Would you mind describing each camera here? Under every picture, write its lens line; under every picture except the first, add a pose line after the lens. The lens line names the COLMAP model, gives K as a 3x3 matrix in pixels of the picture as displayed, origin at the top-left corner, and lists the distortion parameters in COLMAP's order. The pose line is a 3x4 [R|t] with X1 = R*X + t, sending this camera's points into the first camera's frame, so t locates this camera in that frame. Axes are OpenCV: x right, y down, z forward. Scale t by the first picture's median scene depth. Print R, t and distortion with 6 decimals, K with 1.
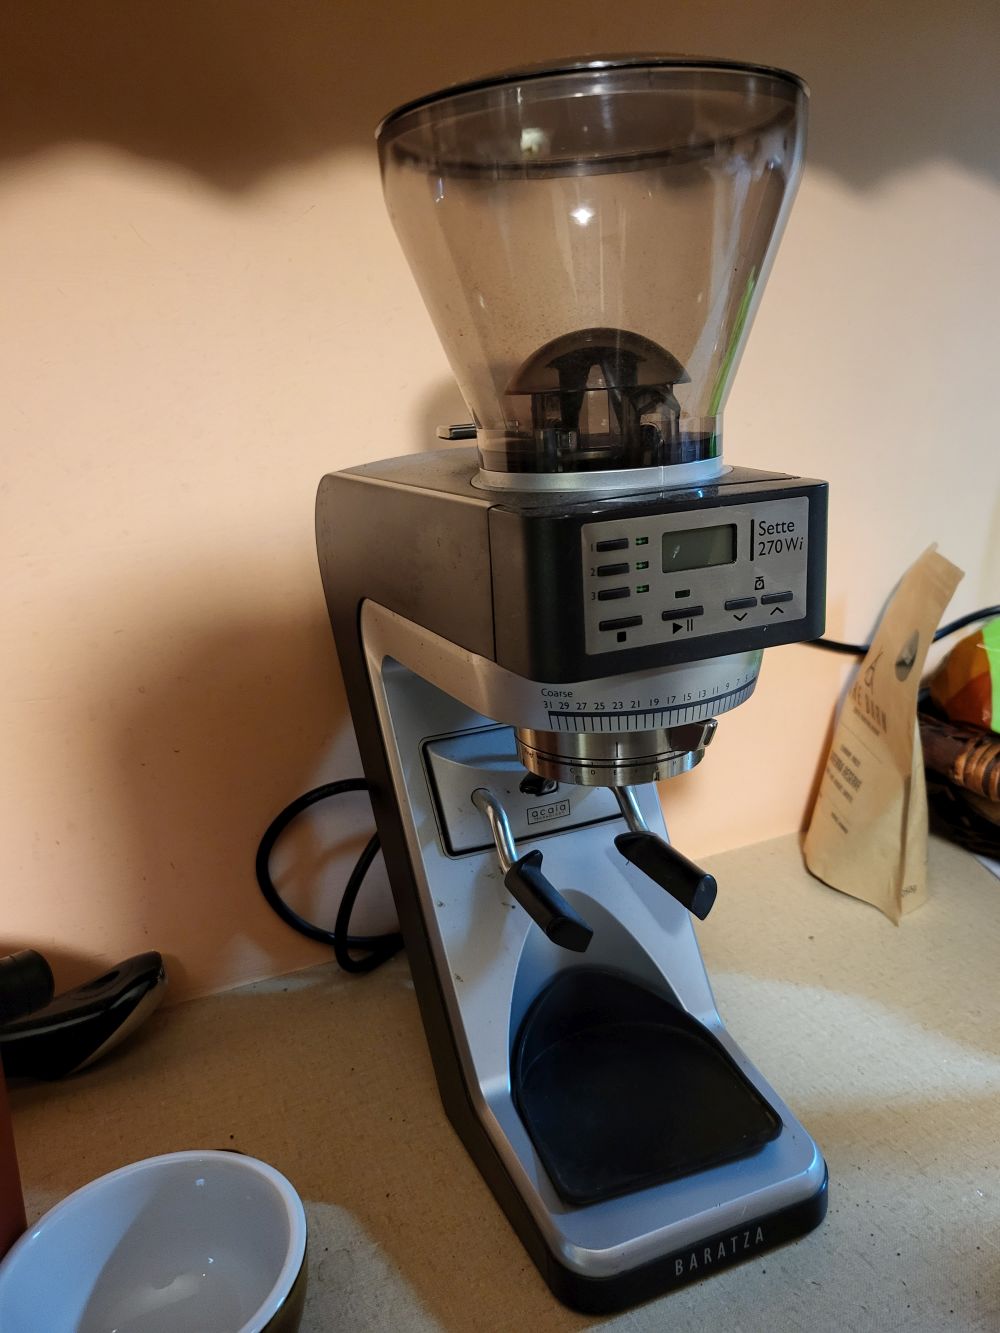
lens RADIAL K [[1068.4, 0, 496.6], [0, 1068.4, 666.4], [0, 0, 1]] dist [-0.000746, 0.003972]
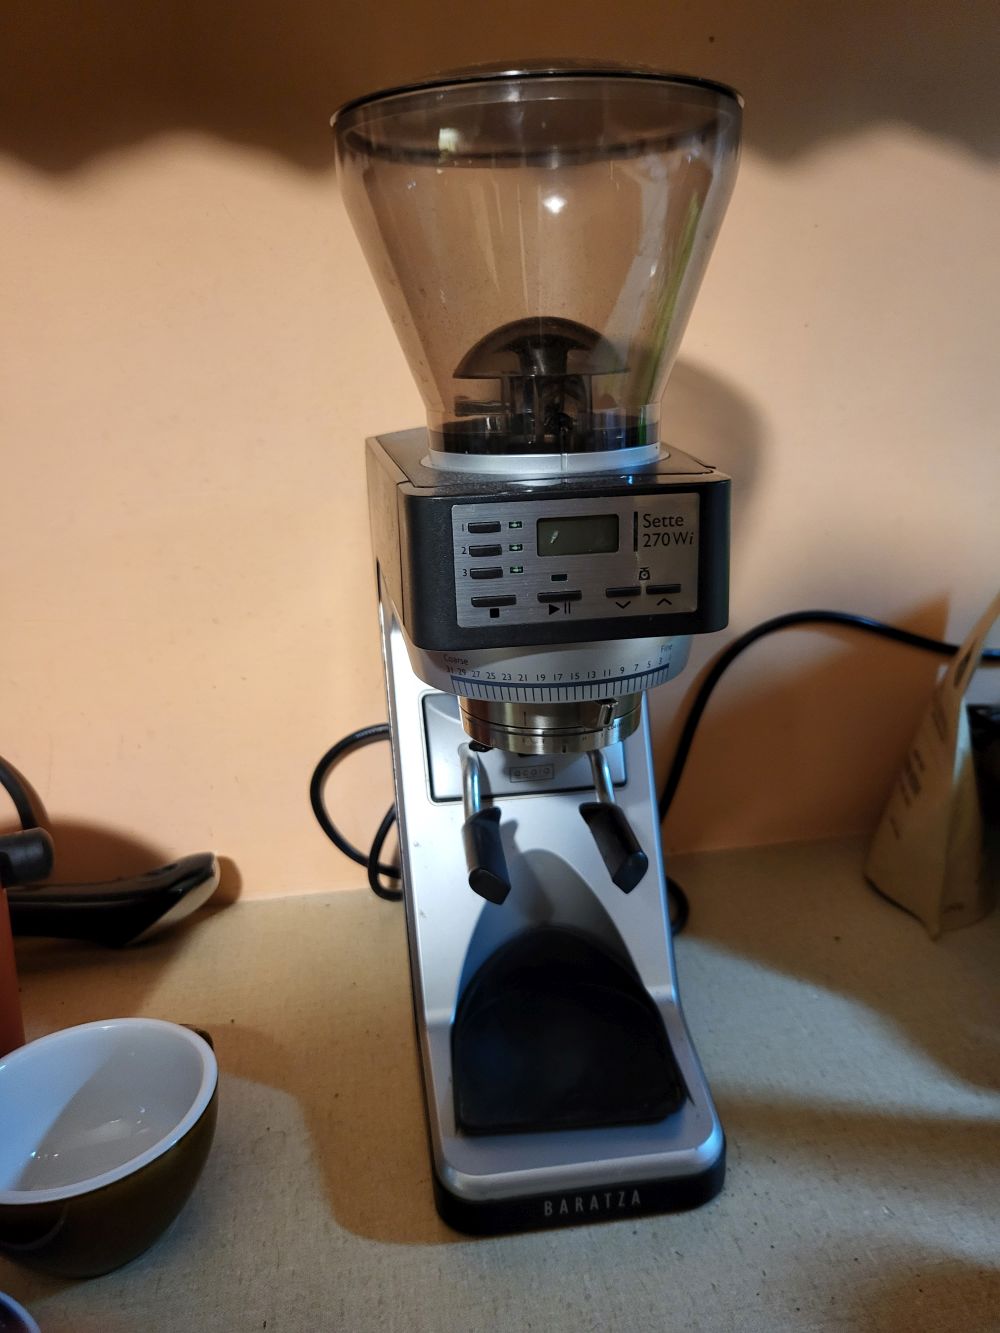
lens RADIAL K [[1068.4, 0, 504.4], [0, 1068.4, 664.3], [0, 0, 1]] dist [-0.000746, 0.003972]
pose [[0.966866, 0.103359, -0.233424, 0.352882], [-0.093790, 0.994246, 0.051759, -0.030797], [0.237431, -0.028151, 0.970997, -0.031542]]
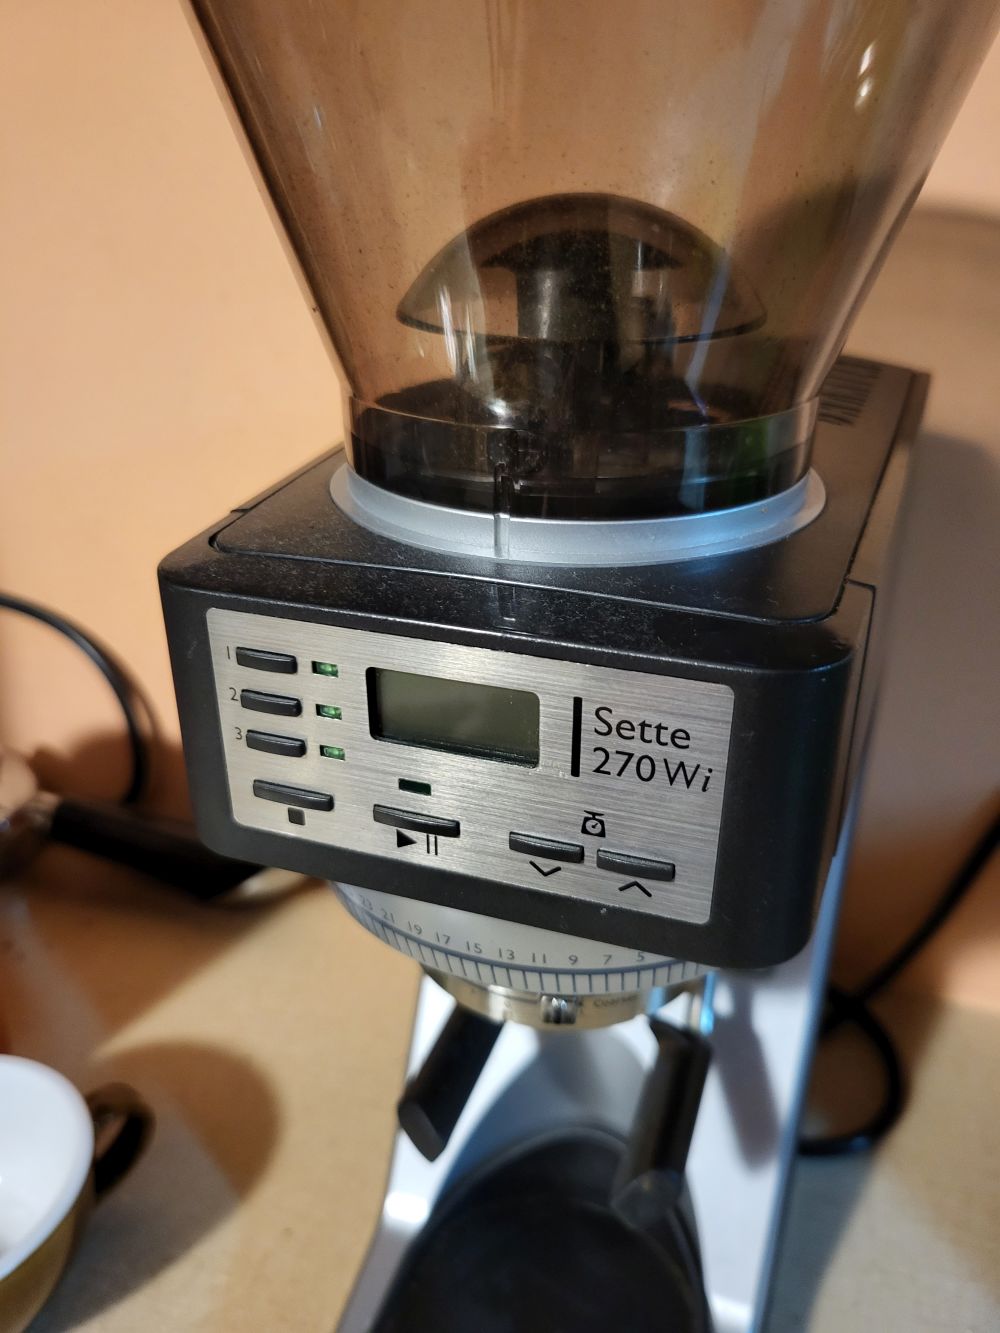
lens RADIAL K [[1068.4, 0, 495.1], [0, 1068.4, 664.8], [0, 0, 1]] dist [-0.000746, 0.003972]
pose [[0.760353, 0.343624, -0.551167, 0.429578], [-0.230587, 0.936124, 0.265522, -0.246328], [0.607200, -0.074799, 0.791020, 0.594948]]
